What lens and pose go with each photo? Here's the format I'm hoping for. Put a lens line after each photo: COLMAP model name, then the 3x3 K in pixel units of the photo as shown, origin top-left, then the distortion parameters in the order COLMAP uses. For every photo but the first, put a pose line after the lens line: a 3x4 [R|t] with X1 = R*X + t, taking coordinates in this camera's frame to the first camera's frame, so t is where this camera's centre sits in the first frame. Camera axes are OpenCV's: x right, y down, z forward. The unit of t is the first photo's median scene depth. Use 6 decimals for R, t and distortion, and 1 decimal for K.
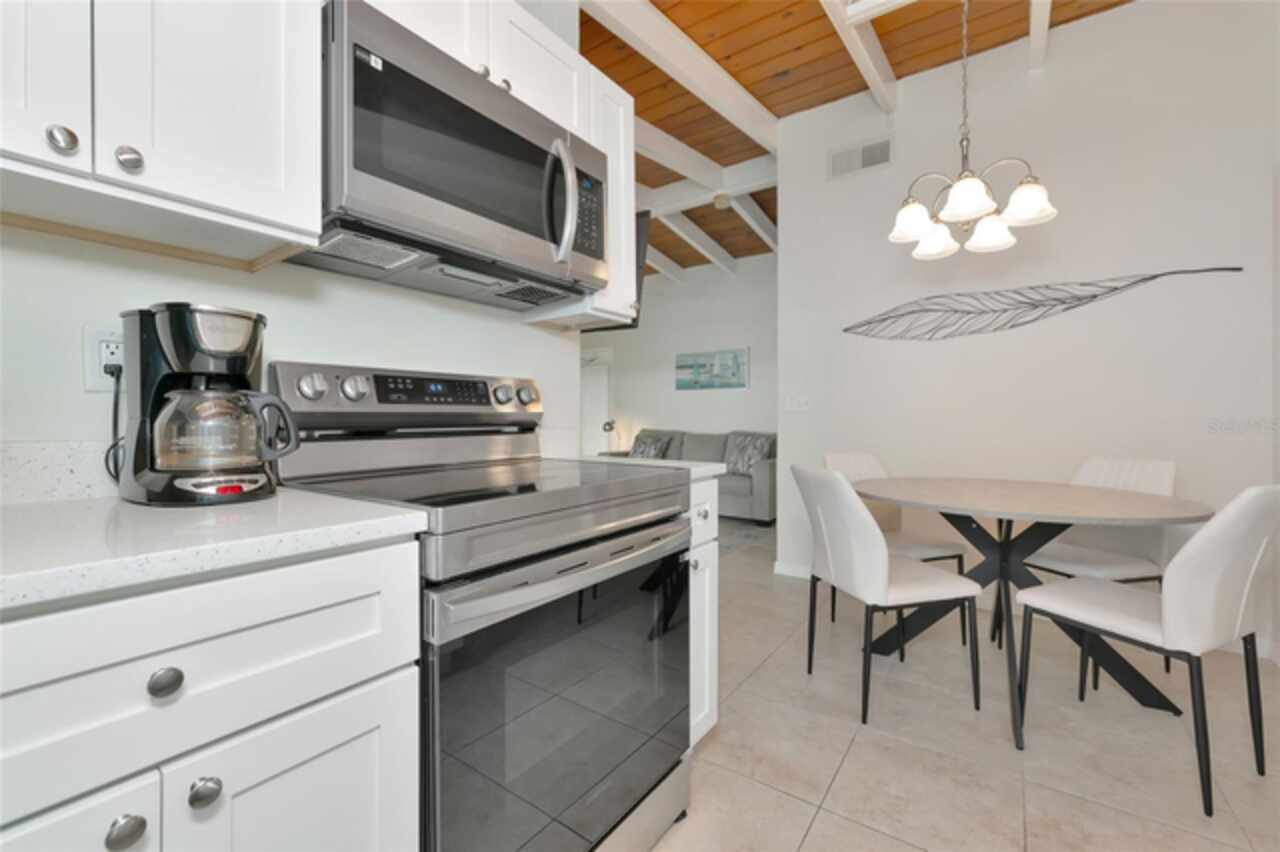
lens RADIAL K [[529.4, 0, 633.5], [0, 529.4, 421.5], [0, 0, 1]] dist [-0.003393, -0.000119]
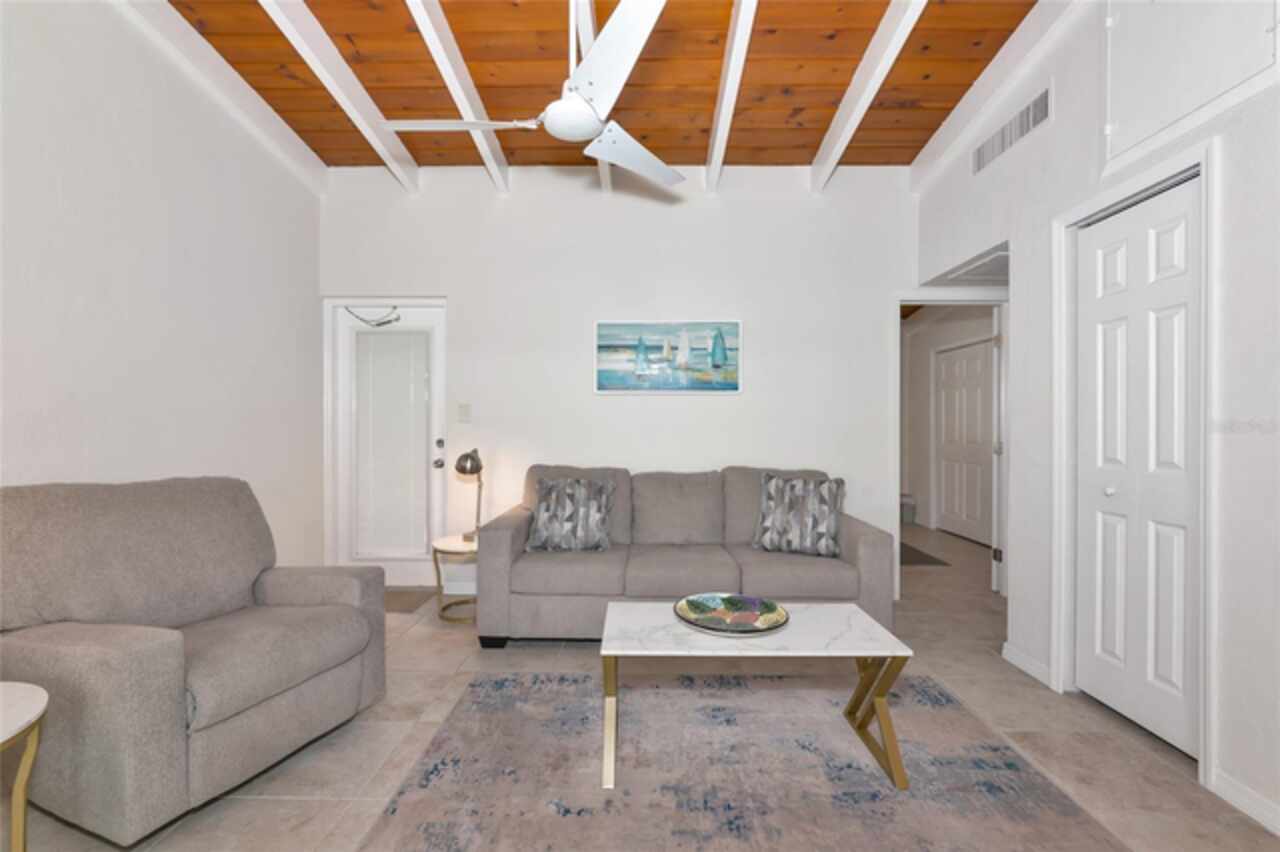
lens RADIAL K [[556.3, 0, 637.9], [0, 556.3, 431.0], [0, 0, 1]] dist [0.003139, 0.000140]
pose [[0.821325, -0.004180, 0.570445, -0.738193], [0.001924, 0.999988, 0.004558, -0.074194], [-0.570458, -0.002646, 0.821323, 1.840787]]
